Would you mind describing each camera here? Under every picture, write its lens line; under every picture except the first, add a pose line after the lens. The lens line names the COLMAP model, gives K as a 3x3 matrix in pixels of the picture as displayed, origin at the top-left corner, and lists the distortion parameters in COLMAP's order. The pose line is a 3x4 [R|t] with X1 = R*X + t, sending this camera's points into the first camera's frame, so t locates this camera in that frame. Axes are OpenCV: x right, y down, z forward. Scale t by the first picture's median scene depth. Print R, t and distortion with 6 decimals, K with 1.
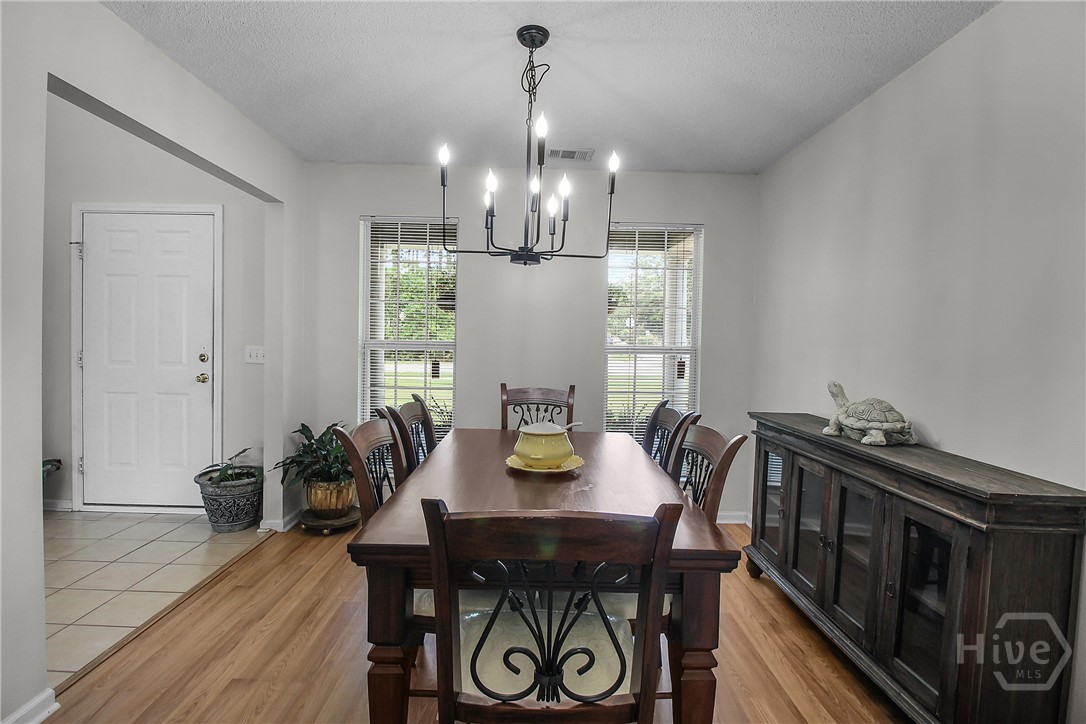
lens RADIAL K [[517.9, 0, 543.0], [0, 517.9, 362.0], [0, 0, 1]] dist [-0.010937, -0.000427]
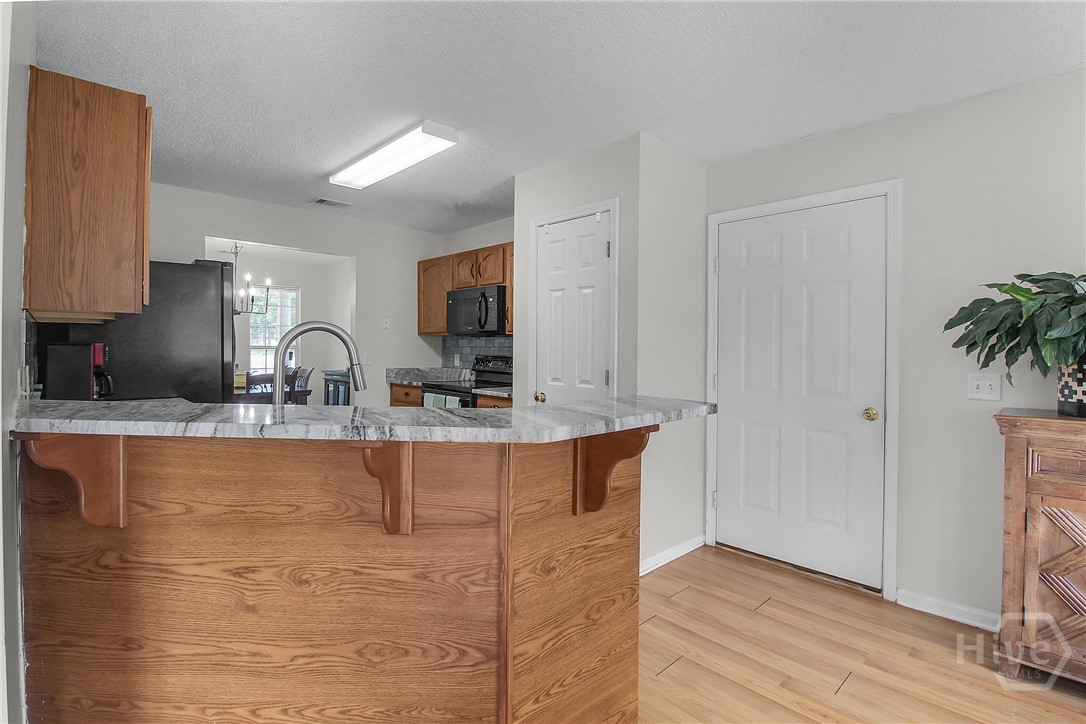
lens RADIAL K [[517.9, 0, 543.0], [0, 517.9, 362.0], [0, 0, 1]] dist [-0.010937, -0.000427]
pose [[0.741244, -0.025834, 0.670739, -0.561588], [0.035316, 0.999376, -0.000537, 0.111720], [-0.670306, 0.024086, 0.741693, -1.833658]]
